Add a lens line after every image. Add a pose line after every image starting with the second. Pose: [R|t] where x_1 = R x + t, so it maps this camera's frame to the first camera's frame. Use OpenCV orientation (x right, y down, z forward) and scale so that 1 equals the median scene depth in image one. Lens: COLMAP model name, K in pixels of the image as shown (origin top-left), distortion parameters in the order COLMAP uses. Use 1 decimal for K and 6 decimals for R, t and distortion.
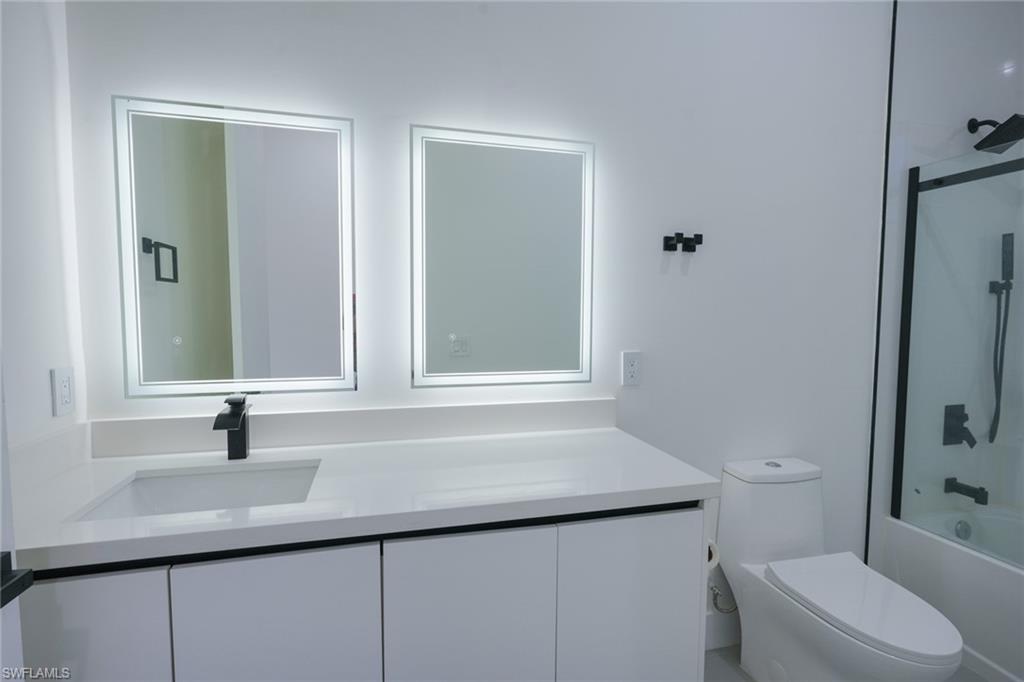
lens RADIAL K [[501.2, 0, 513.8], [0, 501.2, 337.8], [0, 0, 1]] dist [-0.003849, 0.012385]
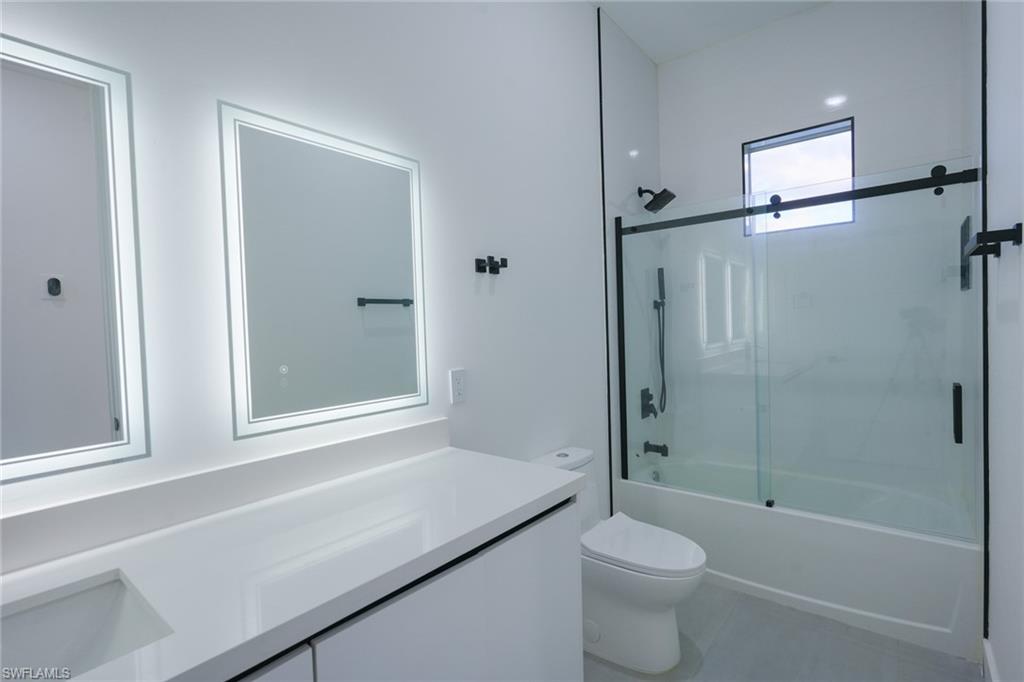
lens RADIAL K [[501.2, 0, 513.8], [0, 501.2, 337.8], [0, 0, 1]] dist [-0.003849, 0.012385]
pose [[0.804289, -0.045831, 0.592468, -0.272596], [0.066830, 0.997672, -0.013548, -0.015537], [-0.590468, 0.050491, 0.805480, 0.106591]]
